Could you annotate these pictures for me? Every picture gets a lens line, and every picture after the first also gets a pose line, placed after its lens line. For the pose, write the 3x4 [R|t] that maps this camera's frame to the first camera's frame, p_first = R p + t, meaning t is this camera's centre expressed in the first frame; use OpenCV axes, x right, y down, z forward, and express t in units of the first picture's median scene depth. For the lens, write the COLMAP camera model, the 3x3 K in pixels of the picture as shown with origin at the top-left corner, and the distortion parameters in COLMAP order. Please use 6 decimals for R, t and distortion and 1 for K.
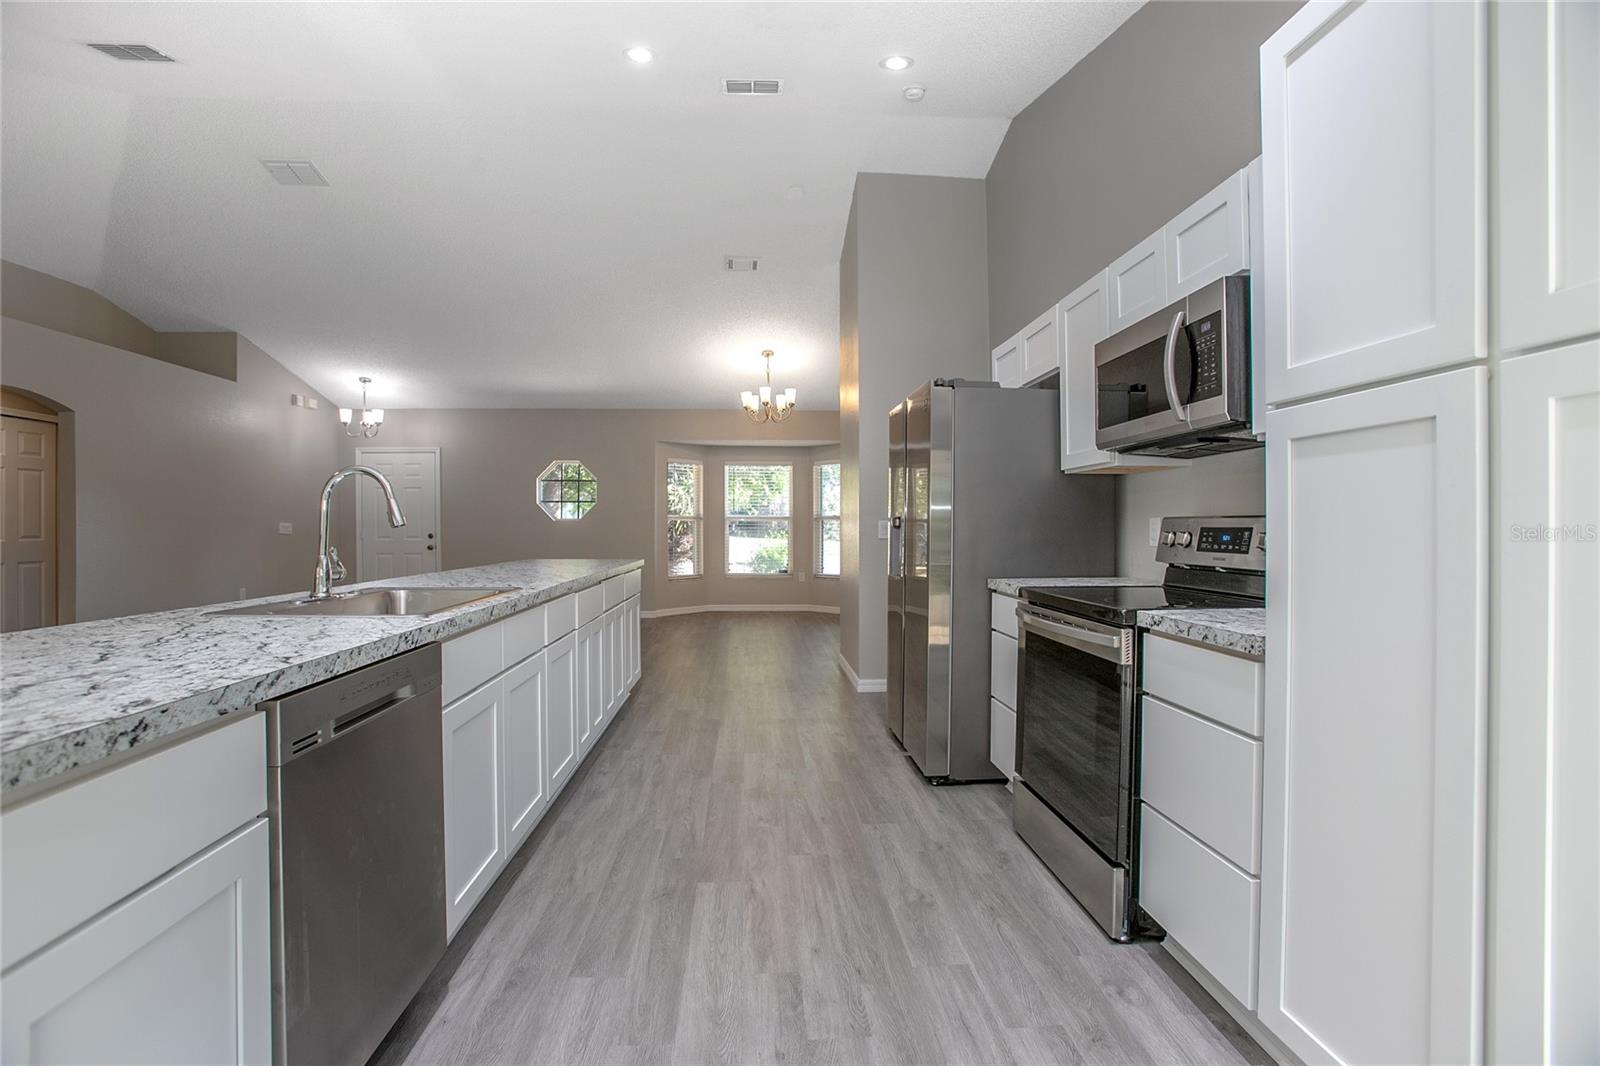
lens RADIAL K [[725.0, 0, 796.2], [0, 725.0, 528.9], [0, 0, 1]] dist [-0.069992, 0.028004]
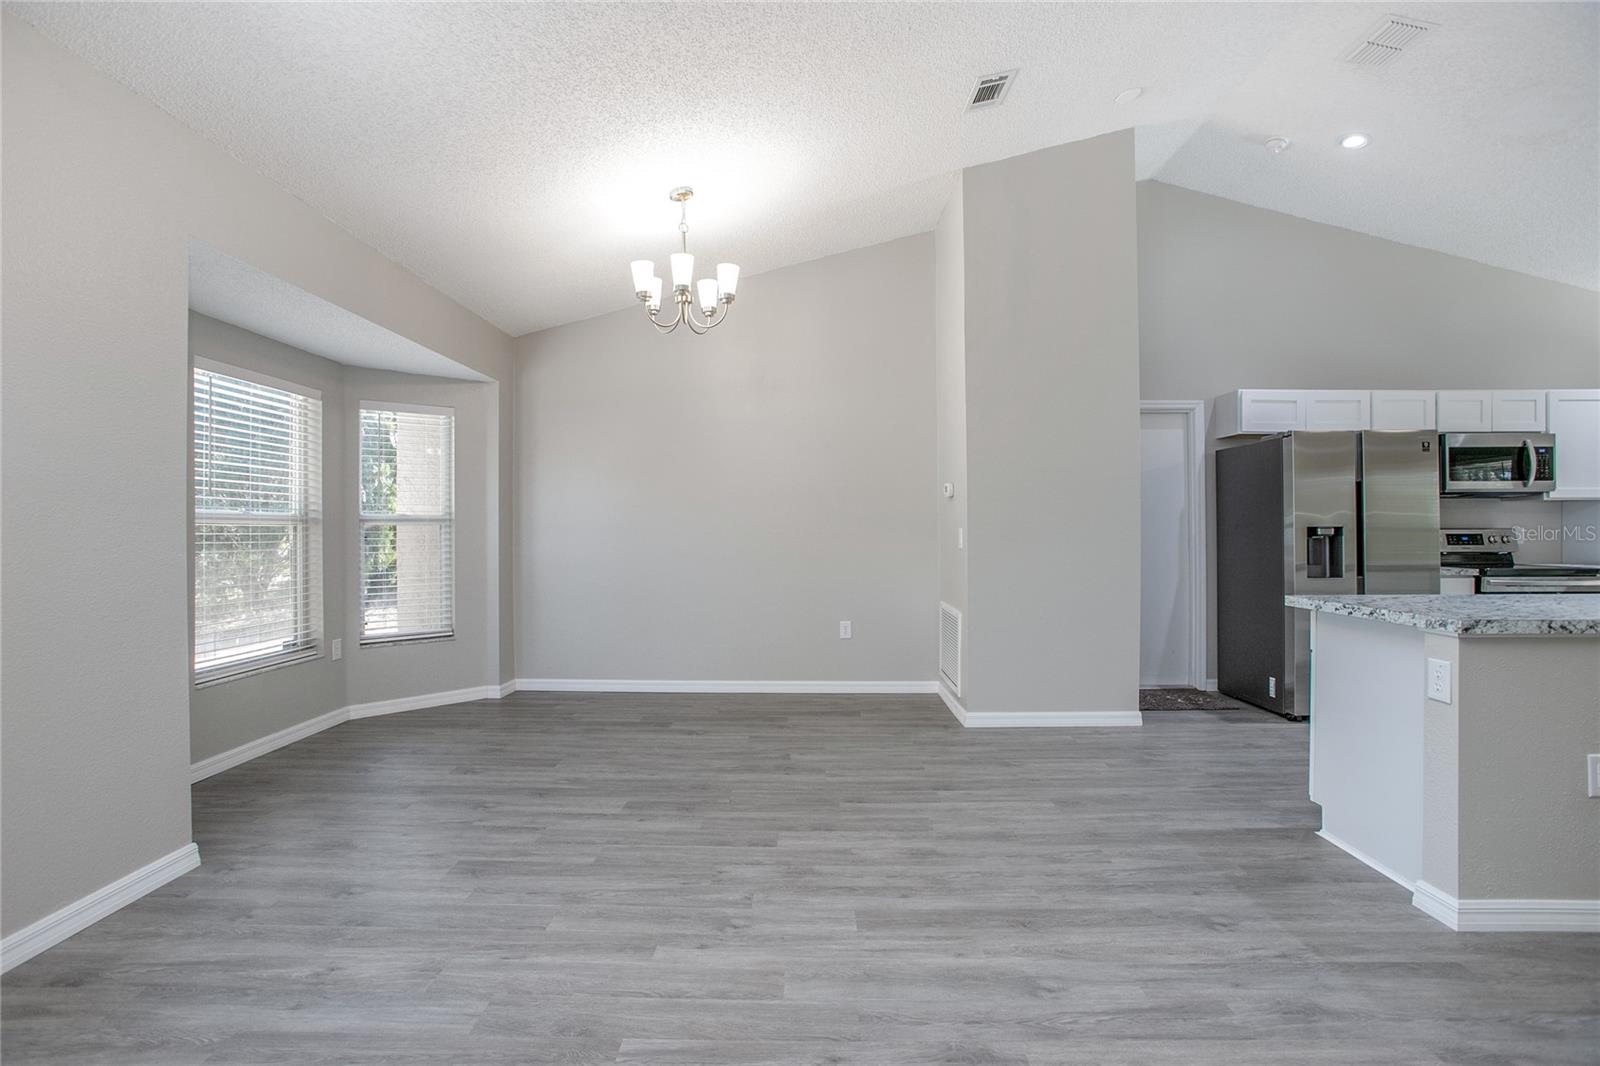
lens RADIAL K [[725.0, 0, 796.2], [0, 725.0, 528.9], [0, 0, 1]] dist [-0.069992, 0.028004]
pose [[0.082533, 0.001163, 0.996588, -1.717030], [0.006845, 0.999975, -0.001734, -0.028295], [-0.996565, 0.006965, 0.082523, 2.892656]]
